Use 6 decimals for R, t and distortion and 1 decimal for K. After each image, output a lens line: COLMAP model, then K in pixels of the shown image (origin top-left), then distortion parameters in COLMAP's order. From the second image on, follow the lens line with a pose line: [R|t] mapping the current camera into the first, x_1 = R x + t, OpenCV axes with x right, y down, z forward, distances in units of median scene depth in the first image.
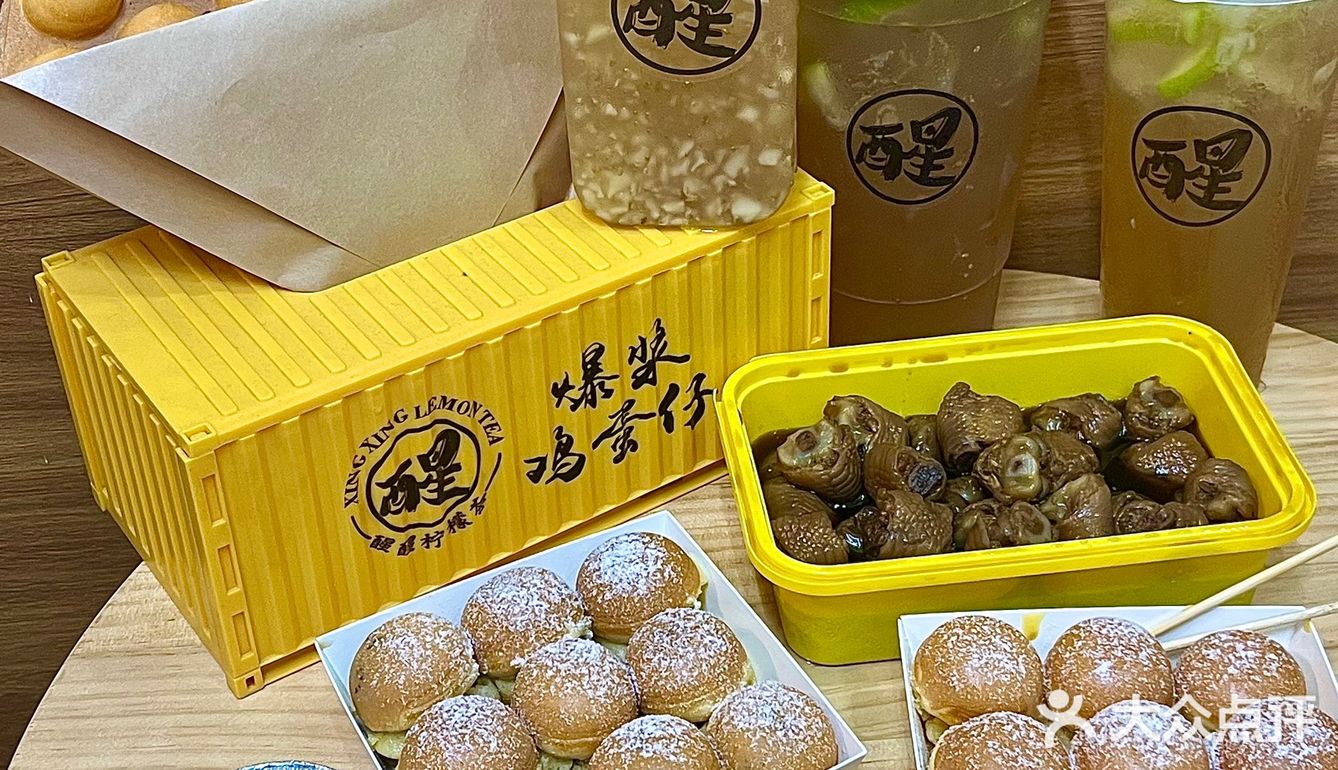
lens RADIAL K [[2029.9, 0, 669.0], [0, 2029.9, 385.0], [0, 0, 1]] dist [0.017902, -0.003999]
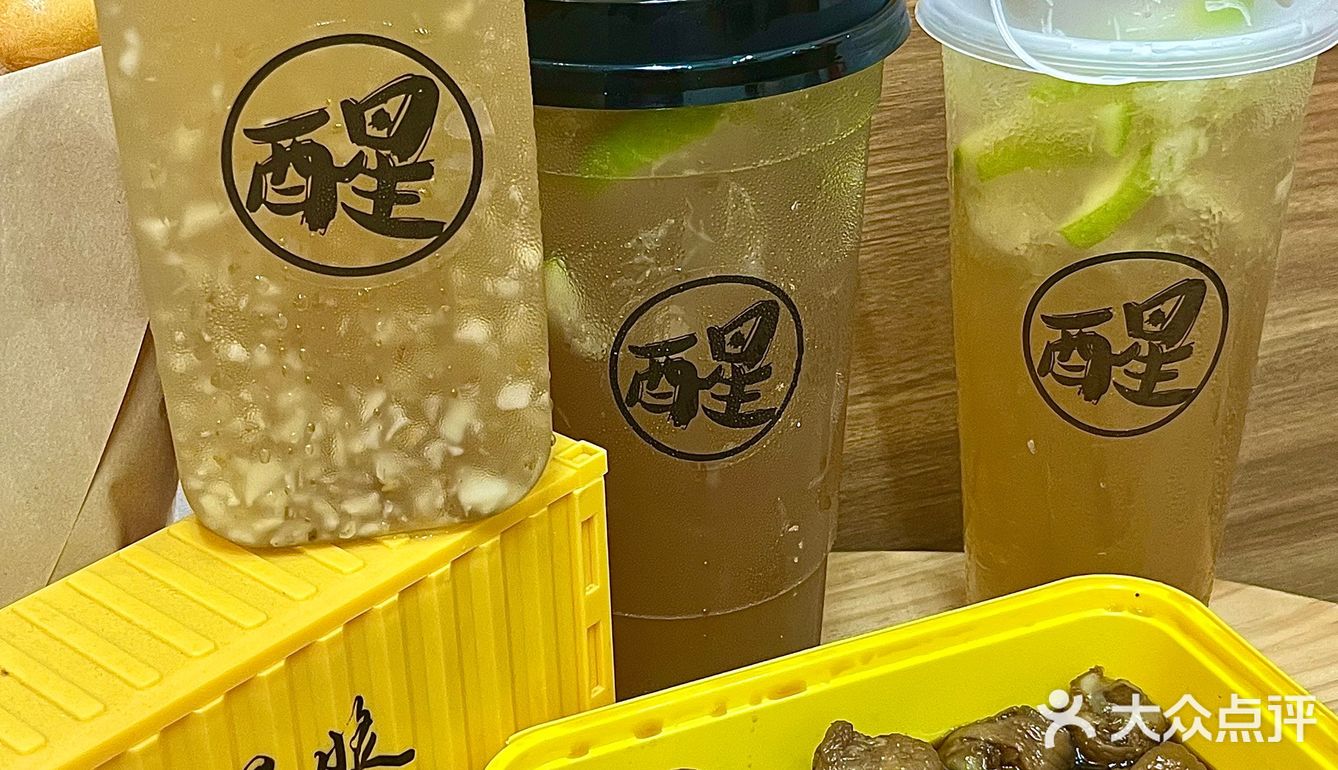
lens RADIAL K [[1872.0, 0, 671.1], [0, 1872.0, 397.9], [0, 0, 1]] dist [0.159037, -0.802747]
pose [[0.960831, -0.118427, 0.250557, -0.044820], [0.161091, 0.974336, -0.157222, -0.016559], [-0.225507, 0.191426, 0.955250, 0.442070]]
